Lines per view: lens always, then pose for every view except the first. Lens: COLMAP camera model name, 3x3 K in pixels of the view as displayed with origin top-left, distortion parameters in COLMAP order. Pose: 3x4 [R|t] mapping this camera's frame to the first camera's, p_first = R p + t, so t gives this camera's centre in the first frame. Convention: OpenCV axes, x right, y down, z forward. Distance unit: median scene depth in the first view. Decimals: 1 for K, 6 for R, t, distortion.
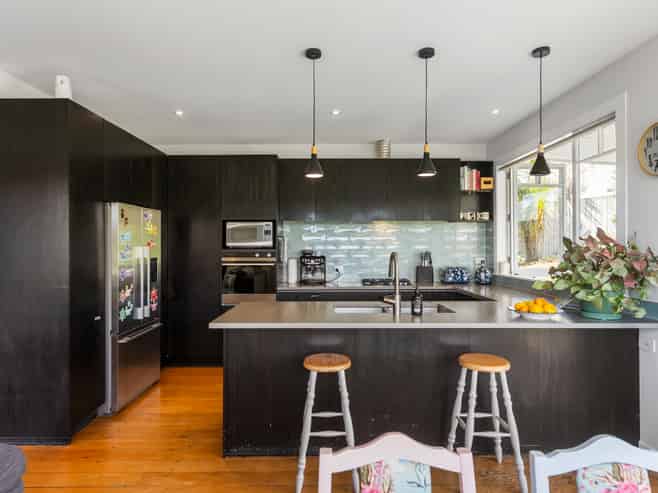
lens RADIAL K [[366.5, 0, 329.0], [0, 366.5, 246.5], [0, 0, 1]] dist [-0.000599, -0.000137]
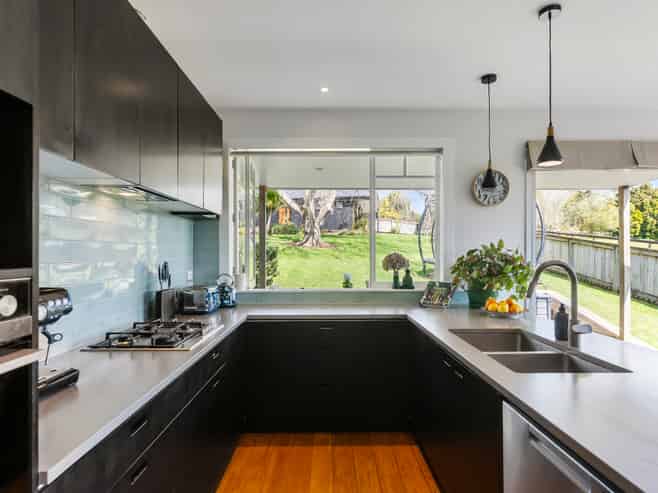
lens RADIAL K [[349.6, 0, 329.0], [0, 349.6, 246.5], [0, 0, 1]] dist [0.001011, 0.000011]
pose [[0.000019, 0.023763, 0.999718, -0.373360], [0.008637, 0.999680, -0.023762, 0.002425], [-0.999963, 0.008635, -0.000187, 1.152708]]
